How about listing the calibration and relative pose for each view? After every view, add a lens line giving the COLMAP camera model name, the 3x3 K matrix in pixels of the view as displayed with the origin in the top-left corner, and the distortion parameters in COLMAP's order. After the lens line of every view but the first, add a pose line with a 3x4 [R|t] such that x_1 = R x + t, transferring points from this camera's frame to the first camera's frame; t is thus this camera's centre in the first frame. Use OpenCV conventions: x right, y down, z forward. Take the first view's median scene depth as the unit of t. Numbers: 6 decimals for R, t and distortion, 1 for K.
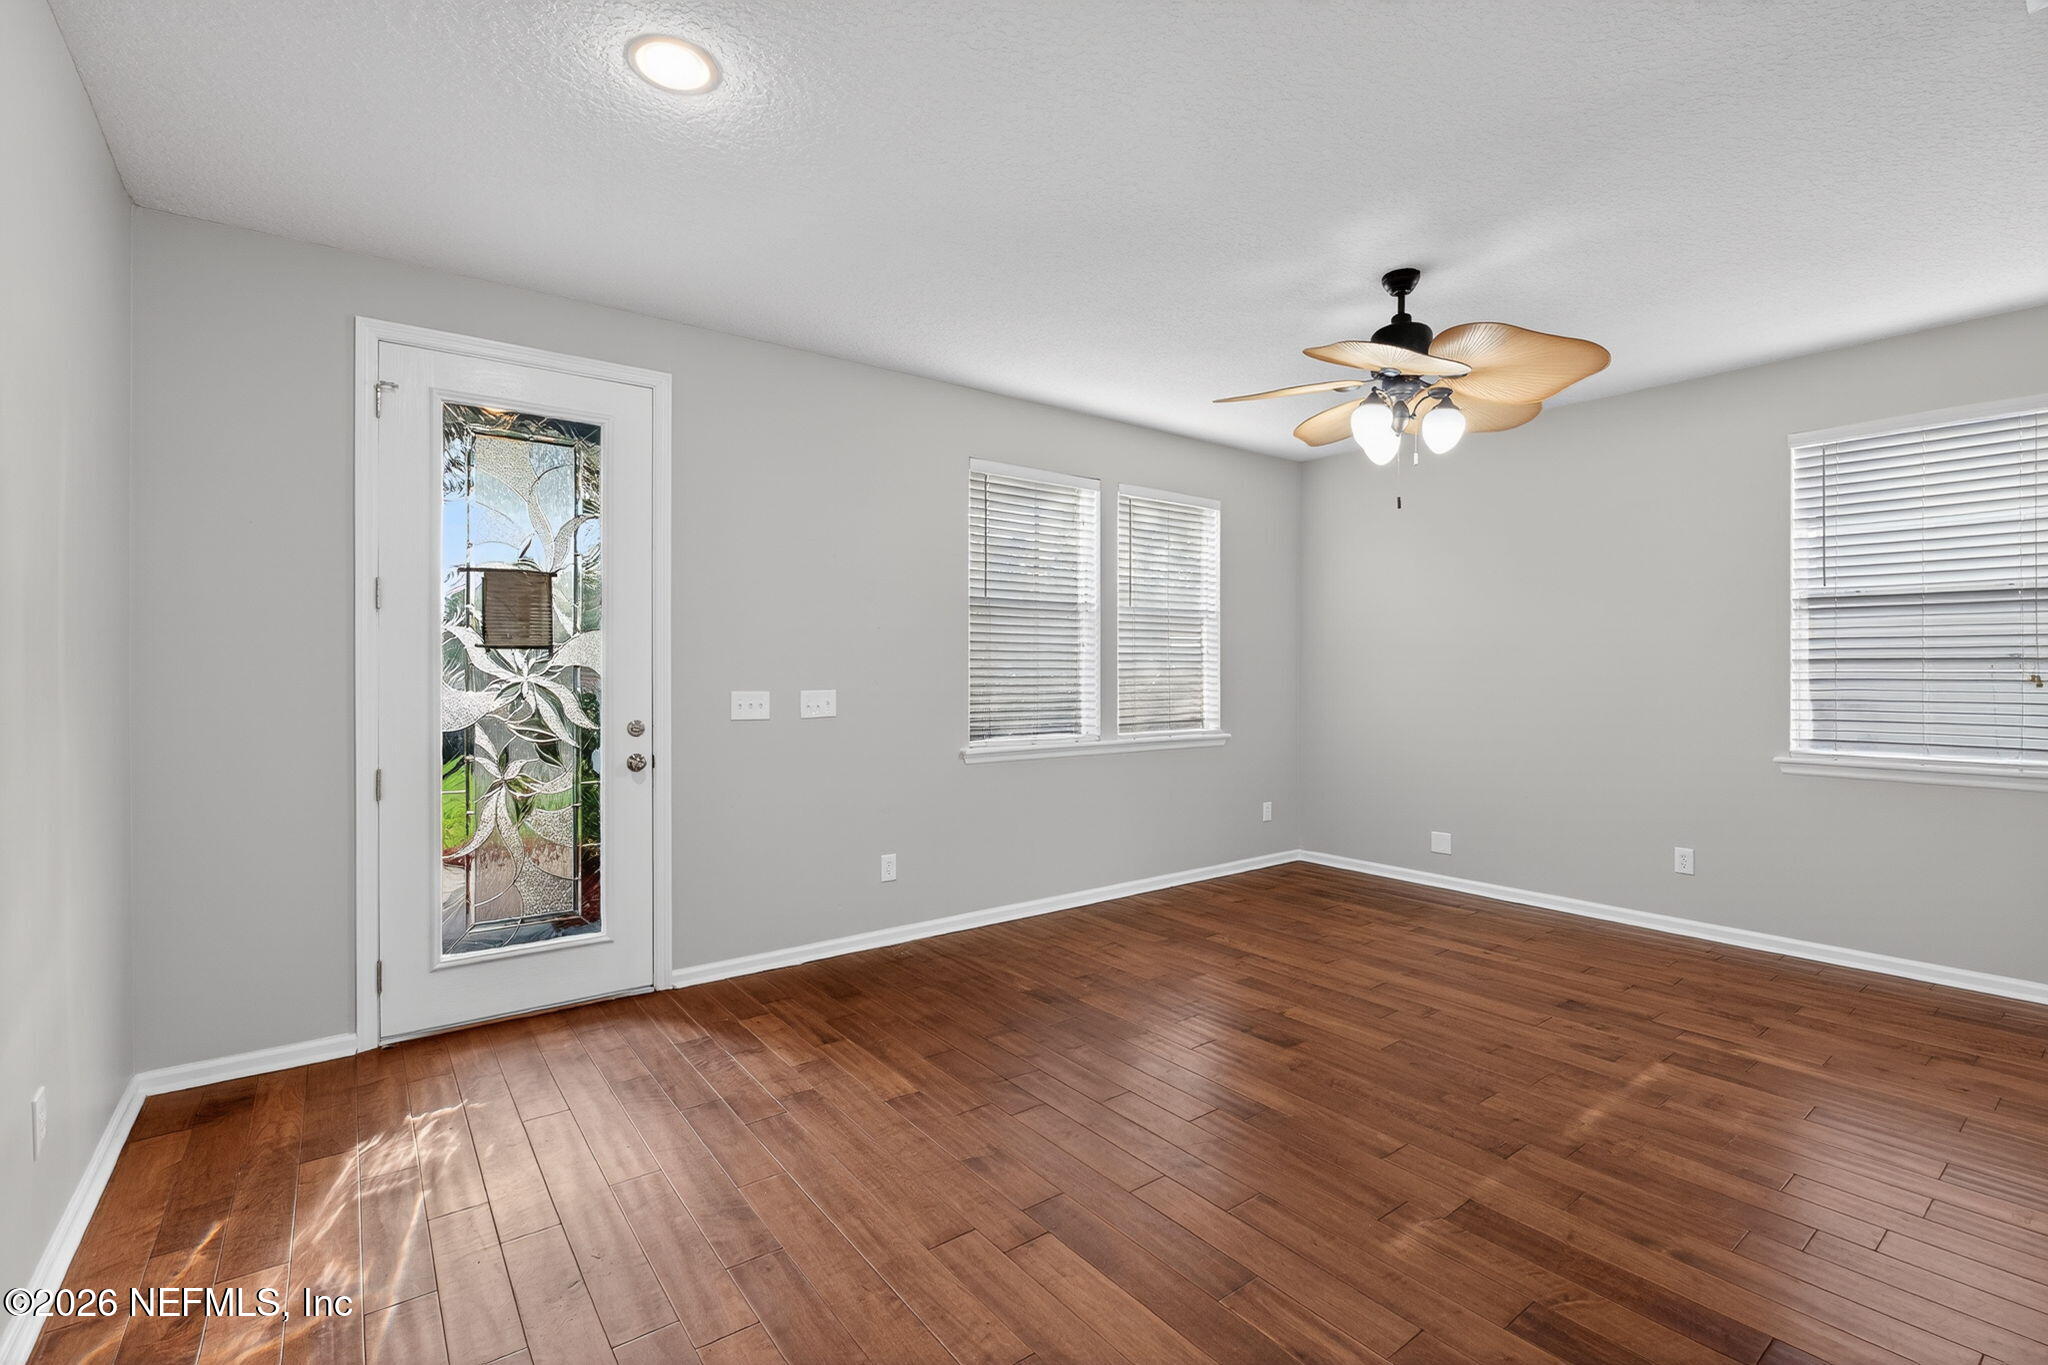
lens RADIAL K [[894.7, 0, 1042.7], [0, 894.7, 678.1], [0, 0, 1]] dist [-0.003830, 0.000292]
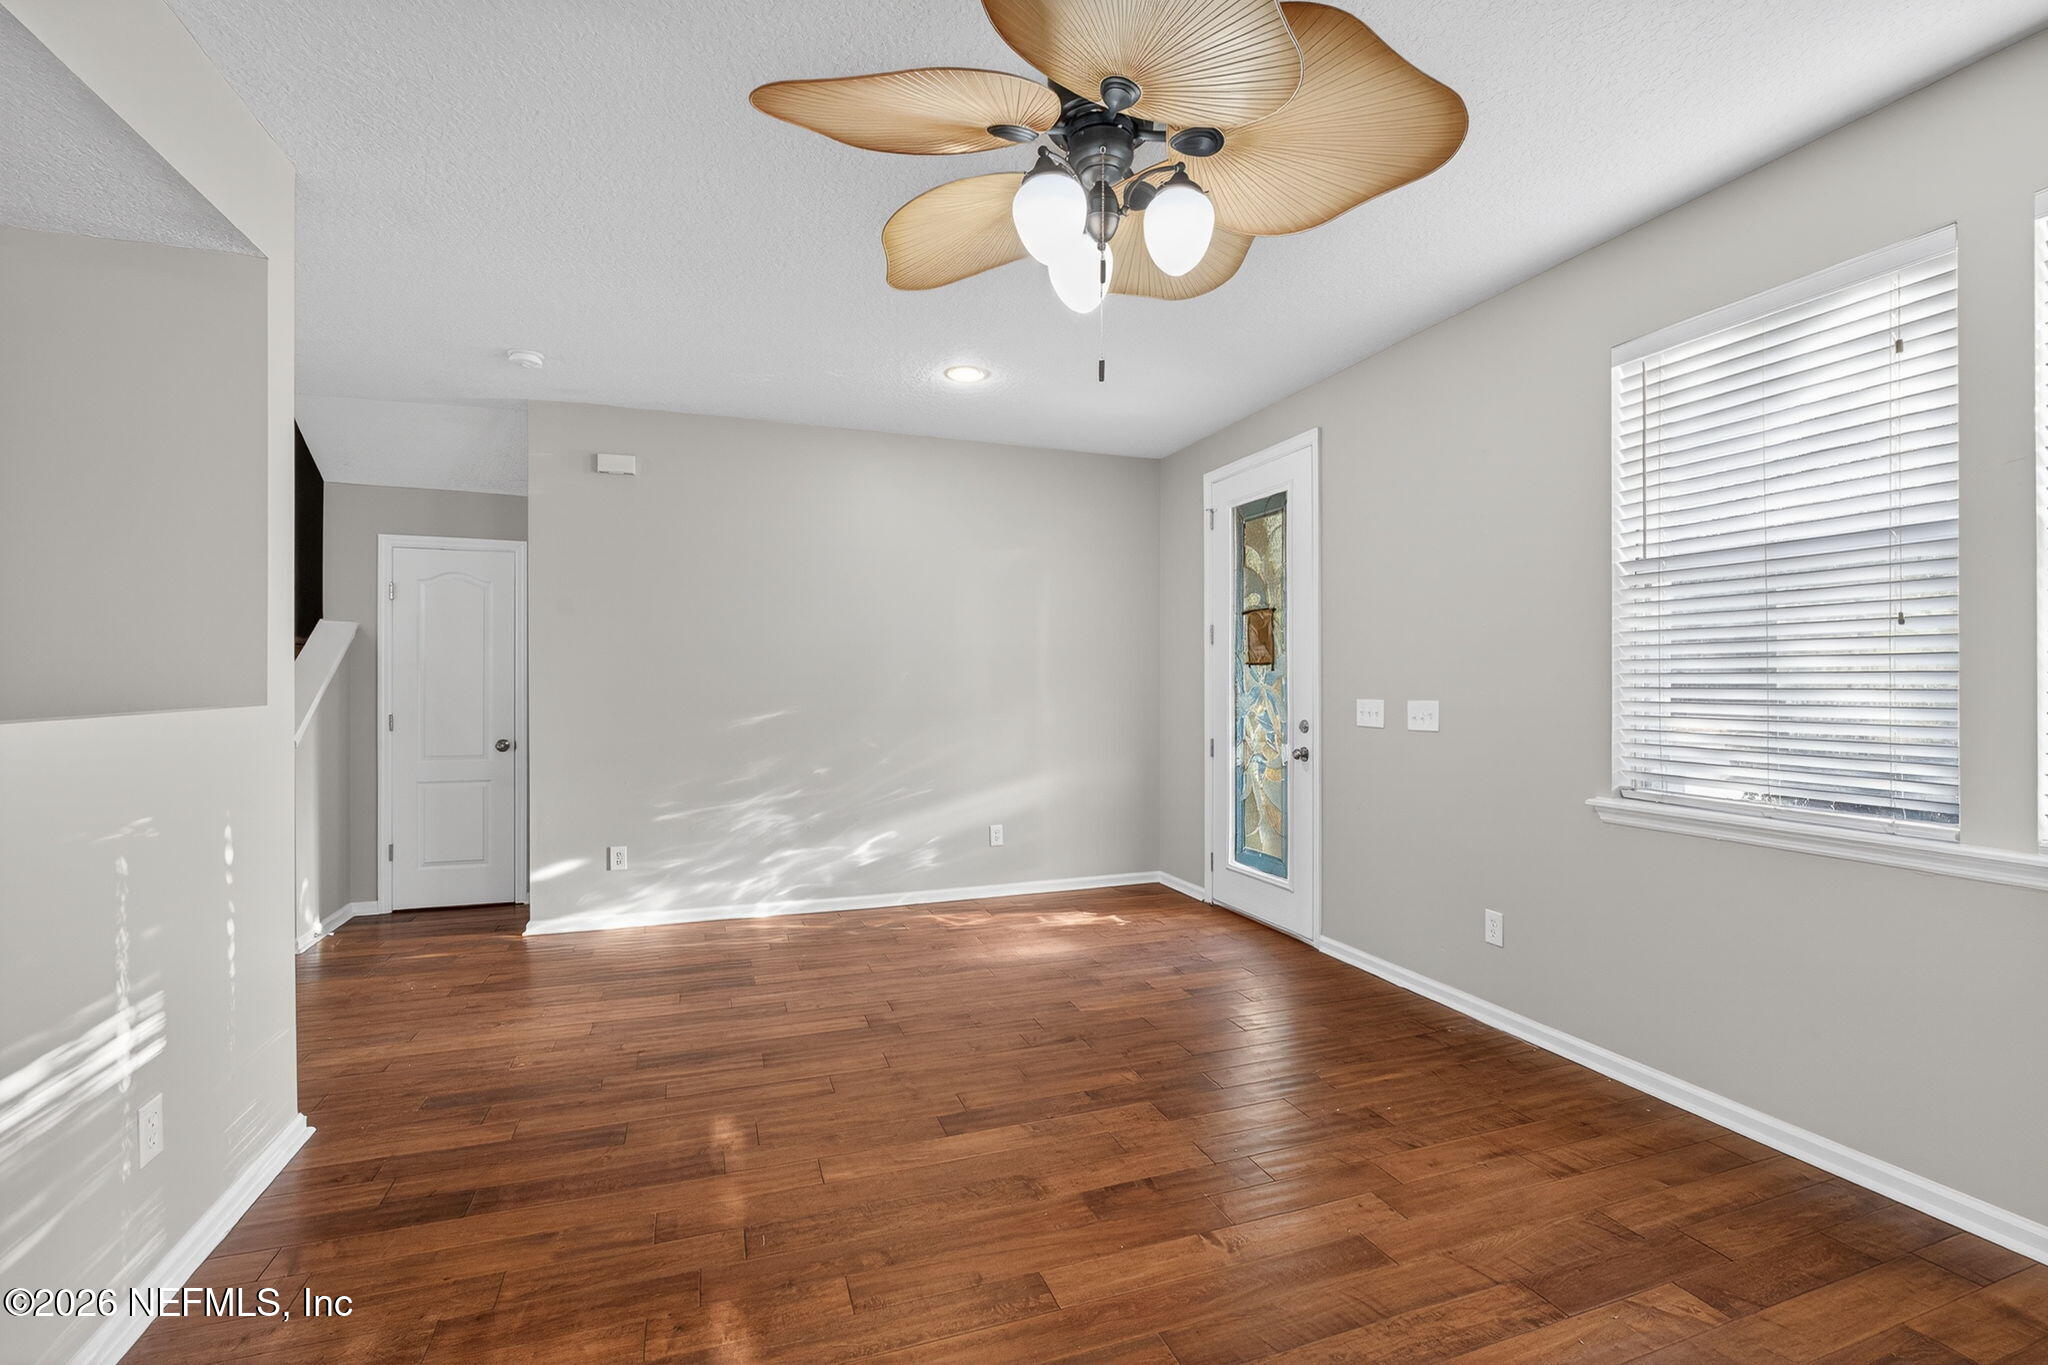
lens RADIAL K [[894.7, 0, 1031.5], [0, 894.7, 685.2], [0, 0, 1]] dist [-0.003830, 0.000292]
pose [[-0.297315, 0.000667, -0.954779, 0.890639], [-0.006439, 0.999976, 0.002704, -0.002351], [0.954758, 0.006952, -0.297303, 1.067489]]
